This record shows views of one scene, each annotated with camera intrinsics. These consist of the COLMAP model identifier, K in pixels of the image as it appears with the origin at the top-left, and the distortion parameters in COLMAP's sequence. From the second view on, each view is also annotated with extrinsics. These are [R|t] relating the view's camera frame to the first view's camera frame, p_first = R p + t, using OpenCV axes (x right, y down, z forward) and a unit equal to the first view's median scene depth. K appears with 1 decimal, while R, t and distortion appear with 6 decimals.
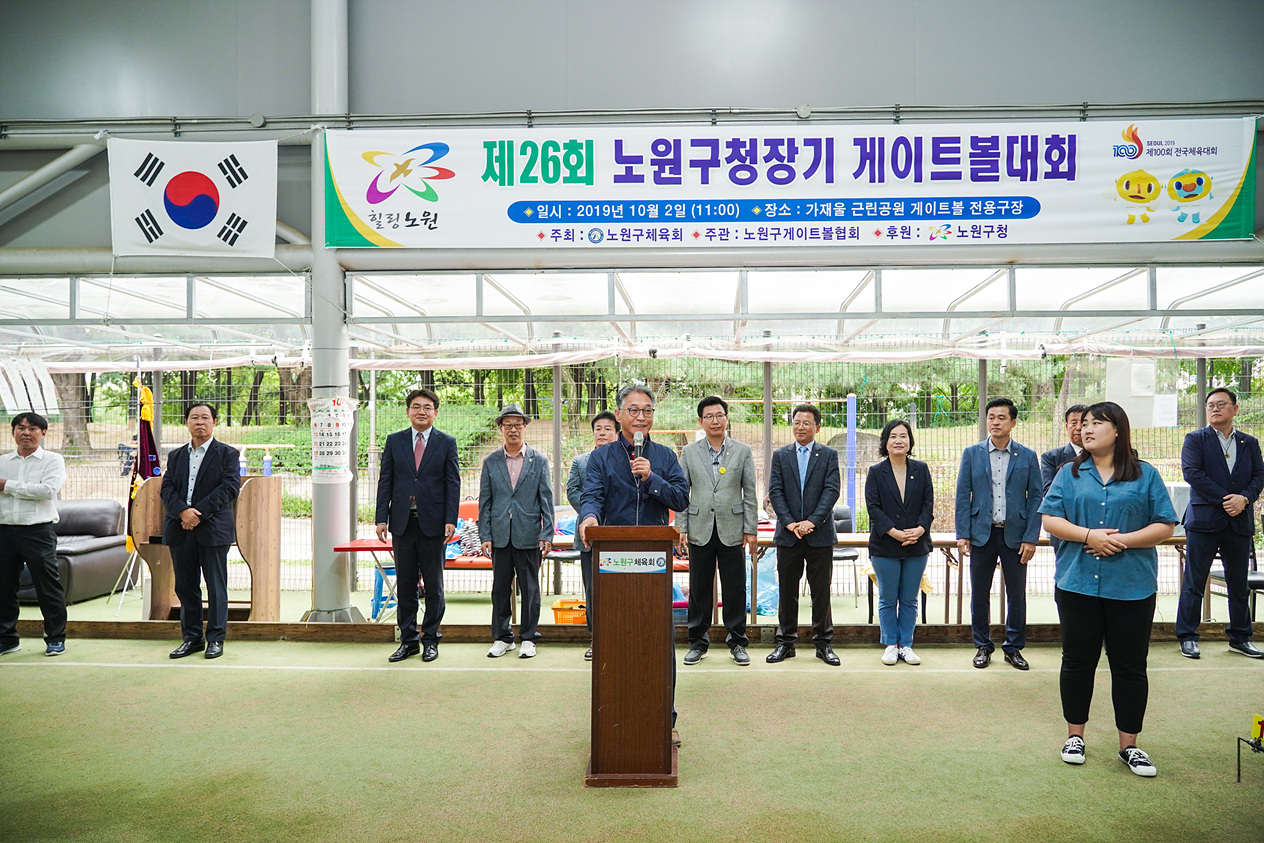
lens RADIAL K [[860.8, 0, 649.2], [0, 860.8, 433.3], [0, 0, 1]] dist [-0.021651, 0.010726]
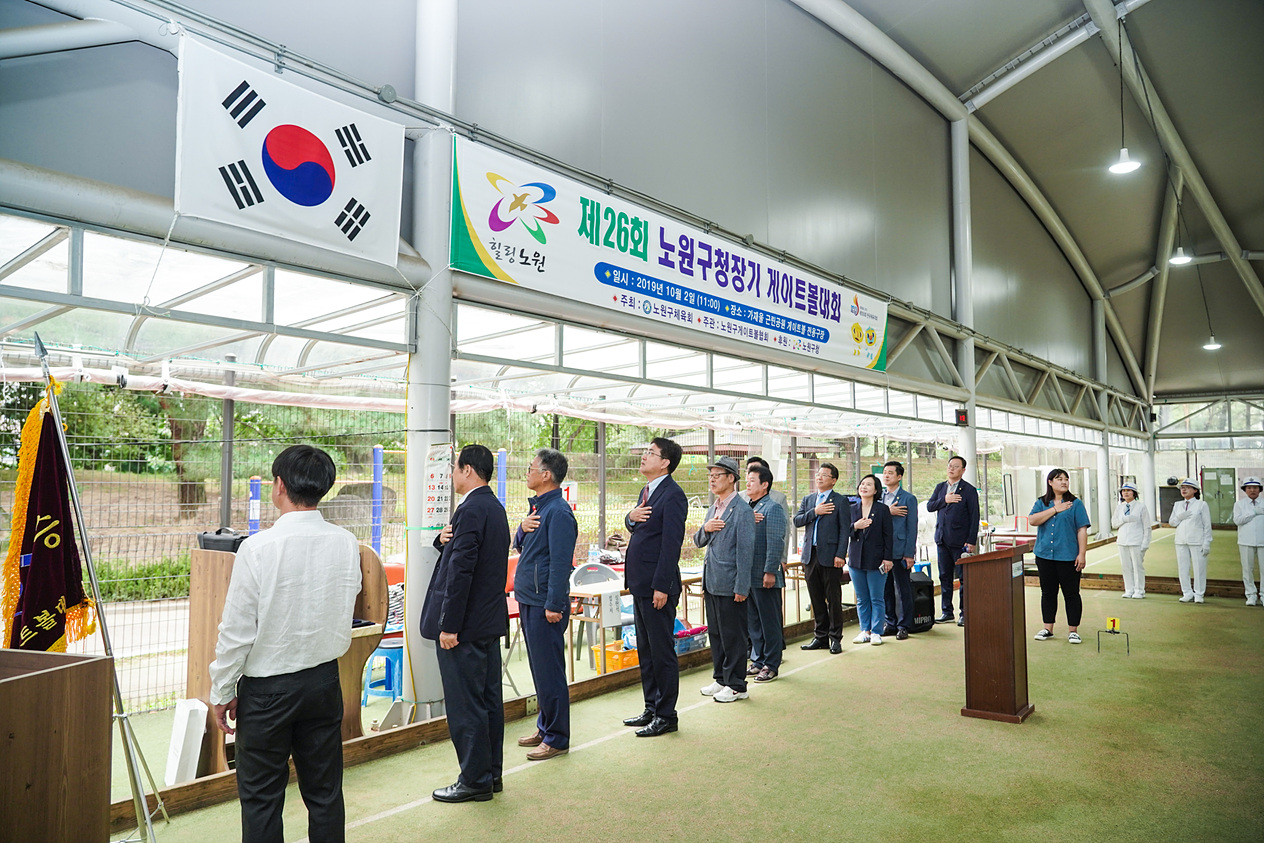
lens RADIAL K [[860.8, 0, 630.4], [0, 860.8, 423.2], [0, 0, 1]] dist [-0.021651, 0.010726]
pose [[0.610172, 0.055485, 0.790324, -0.944619], [-0.001460, 0.997622, -0.068911, -0.004702], [-0.792268, 0.040894, 0.608801, 0.350476]]
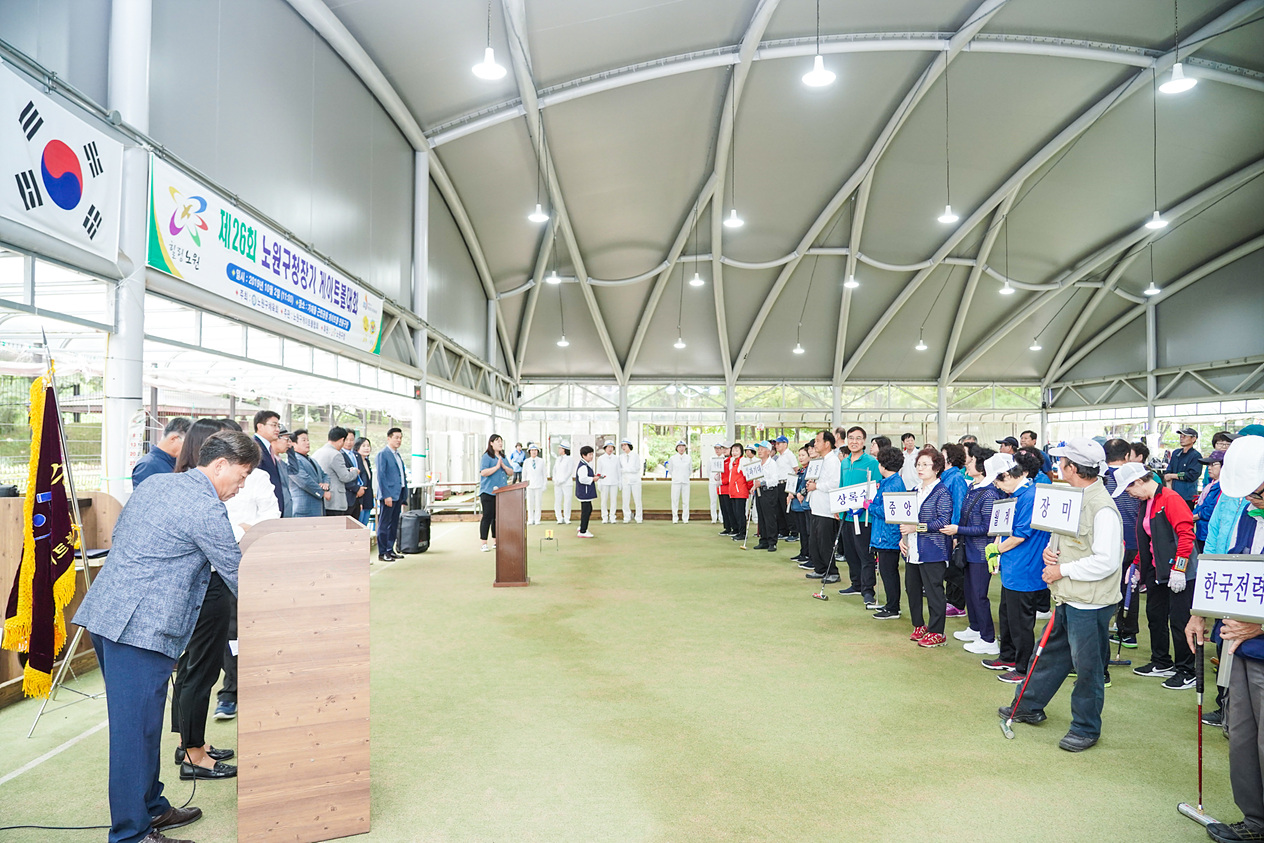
lens RADIAL K [[853.7, 0, 634.8], [0, 853.7, 419.6], [0, 0, 1]] dist [-0.015542, 0.001140]
pose [[-0.066083, 0.030443, 0.997350, -1.449159], [-0.010609, 0.999457, -0.031210, -0.004369], [-0.997758, -0.012643, -0.065724, 0.483521]]
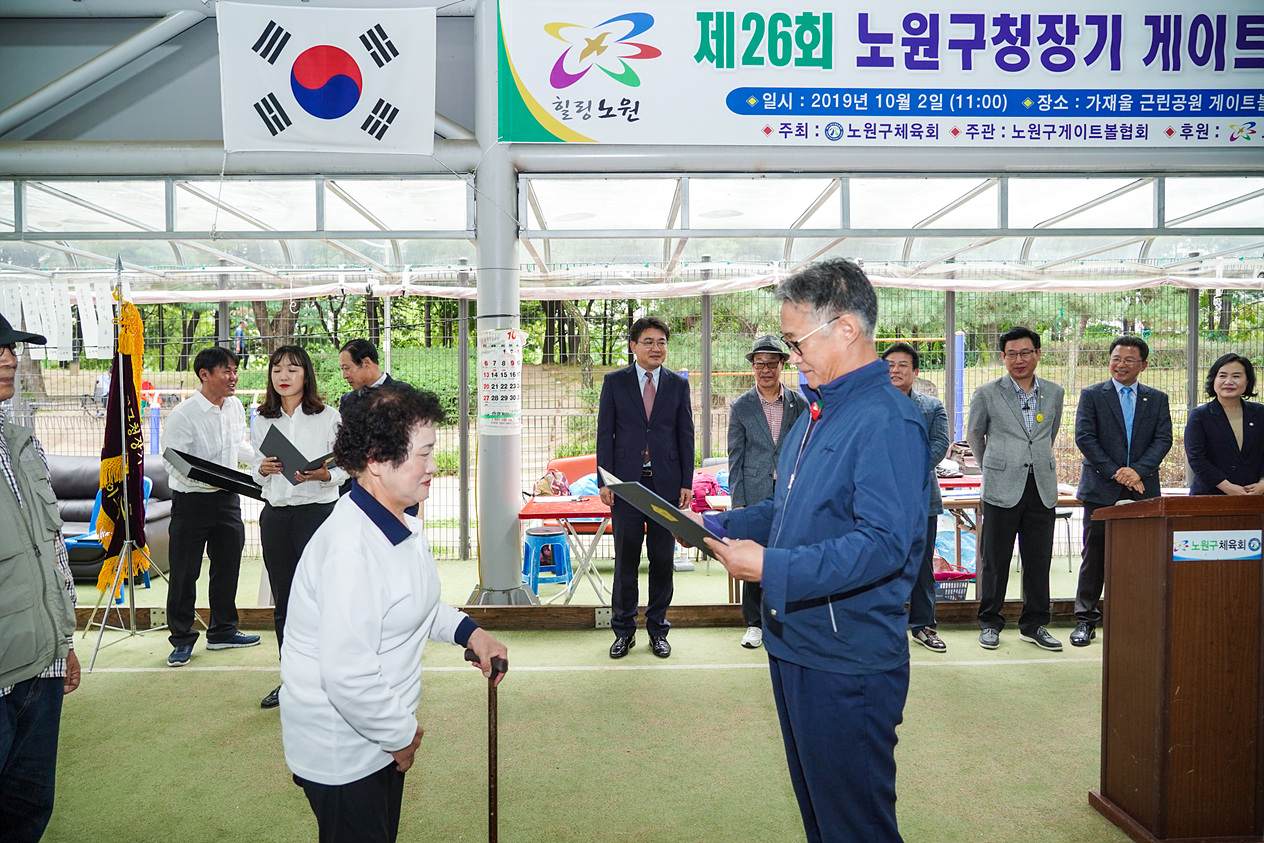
lens RADIAL K [[860.8, 0, 605.9], [0, 860.8, 407.1], [0, 0, 1]] dist [-0.021651, 0.010726]
pose [[0.999009, -0.004864, 0.044244, -0.317667], [0.003376, 0.999428, 0.033644, 0.004611], [-0.044382, -0.033461, 0.998454, 0.184674]]
